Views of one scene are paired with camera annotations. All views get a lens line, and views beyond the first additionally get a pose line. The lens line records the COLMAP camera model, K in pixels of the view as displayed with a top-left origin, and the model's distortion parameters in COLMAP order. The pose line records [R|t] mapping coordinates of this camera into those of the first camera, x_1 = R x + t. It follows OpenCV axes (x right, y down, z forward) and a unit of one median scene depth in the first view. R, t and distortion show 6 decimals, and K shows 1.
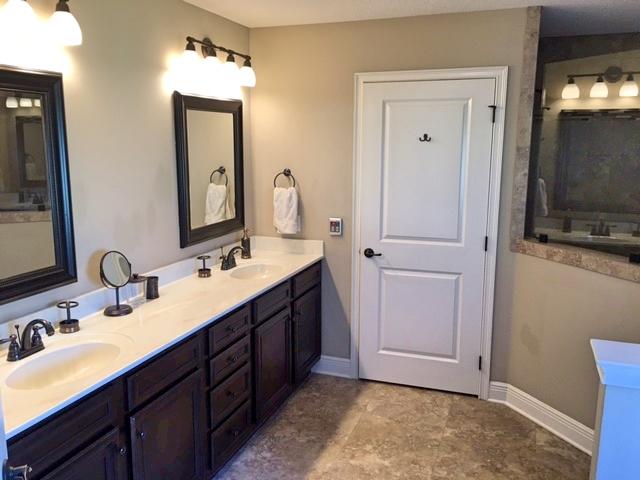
lens RADIAL K [[539.7, 0, 322.8], [0, 539.7, 233.8], [0, 0, 1]] dist [0.084143, -0.122214]
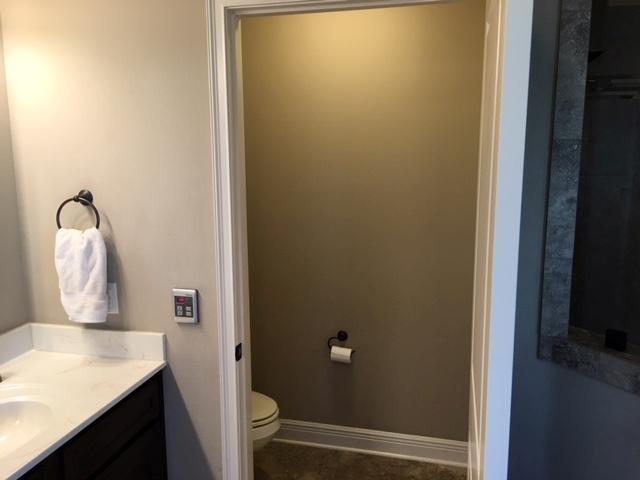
lens RADIAL K [[539.7, 0, 322.8], [0, 539.7, 233.8], [0, 0, 1]] dist [0.084143, -0.122214]
pose [[0.994787, -0.025083, 0.098839, 0.108079], [0.025748, 0.999654, -0.005465, -0.078547], [-0.098668, 0.007982, 0.995088, 0.526147]]
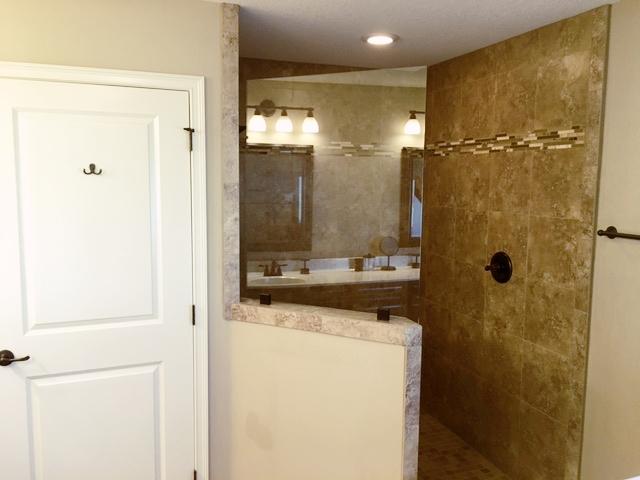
lens RADIAL K [[539.7, 0, 322.8], [0, 539.7, 233.8], [0, 0, 1]] dist [0.084143, -0.122214]
pose [[0.770110, -0.062854, 0.634807, -0.020916], [0.101263, 0.994561, -0.024373, -0.053775], [-0.629822, 0.083053, 0.772286, 0.312066]]
